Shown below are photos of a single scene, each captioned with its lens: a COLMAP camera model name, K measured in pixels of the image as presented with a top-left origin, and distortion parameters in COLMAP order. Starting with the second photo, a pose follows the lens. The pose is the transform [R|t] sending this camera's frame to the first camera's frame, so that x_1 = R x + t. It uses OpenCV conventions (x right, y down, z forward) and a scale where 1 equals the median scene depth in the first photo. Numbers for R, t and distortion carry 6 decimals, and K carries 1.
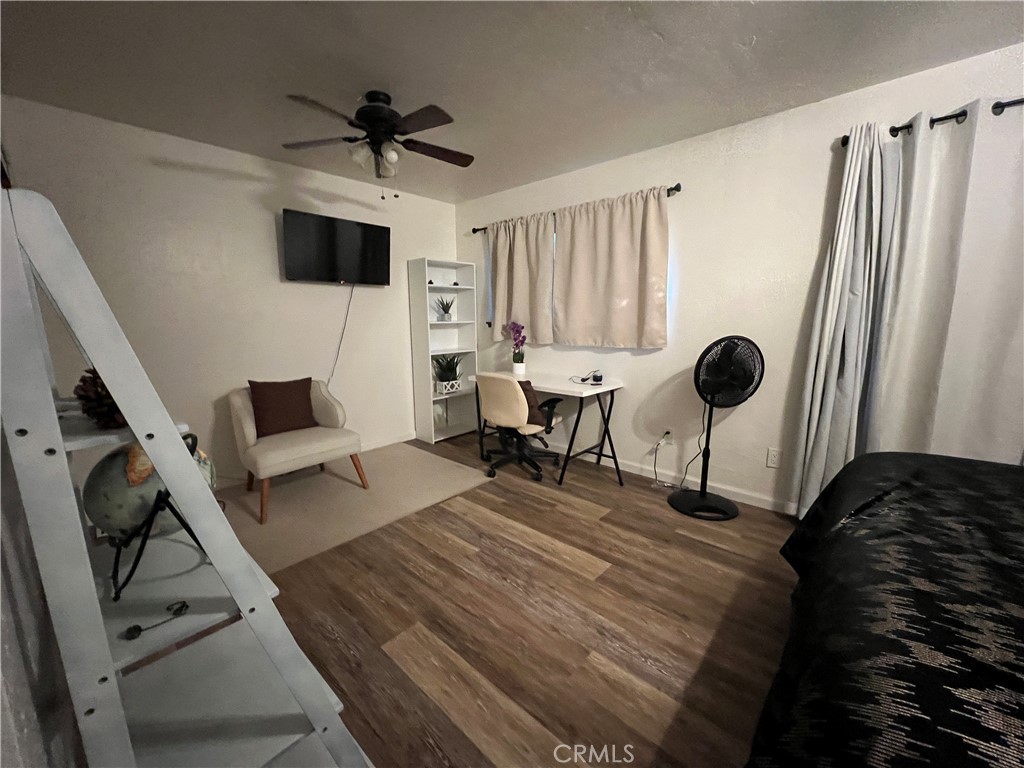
lens RADIAL K [[409.3, 0, 508.5], [0, 409.3, 385.1], [0, 0, 1]] dist [0.000842, 0.000191]
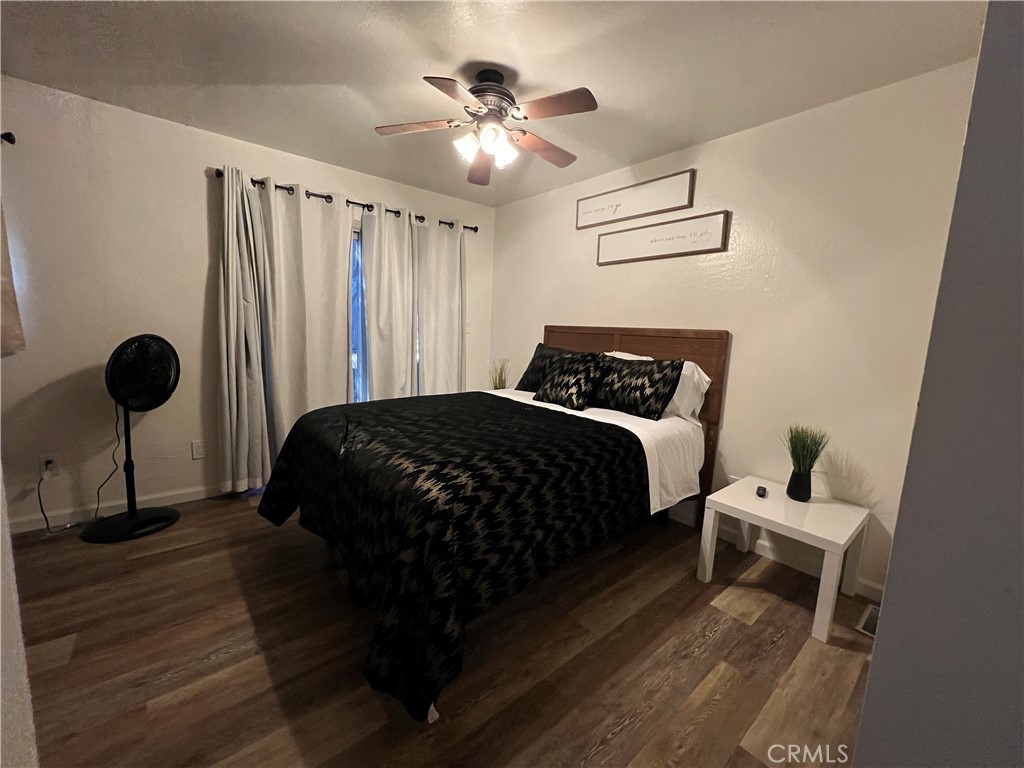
lens RADIAL K [[409.3, 0, 505.7], [0, 409.3, 384.2], [0, 0, 1]] dist [0.000842, 0.000191]
pose [[0.141531, -0.120737, 0.982543, -0.349460], [0.125038, 0.986765, 0.103245, 0.001216], [-0.982005, 0.108243, 0.154754, 0.049120]]
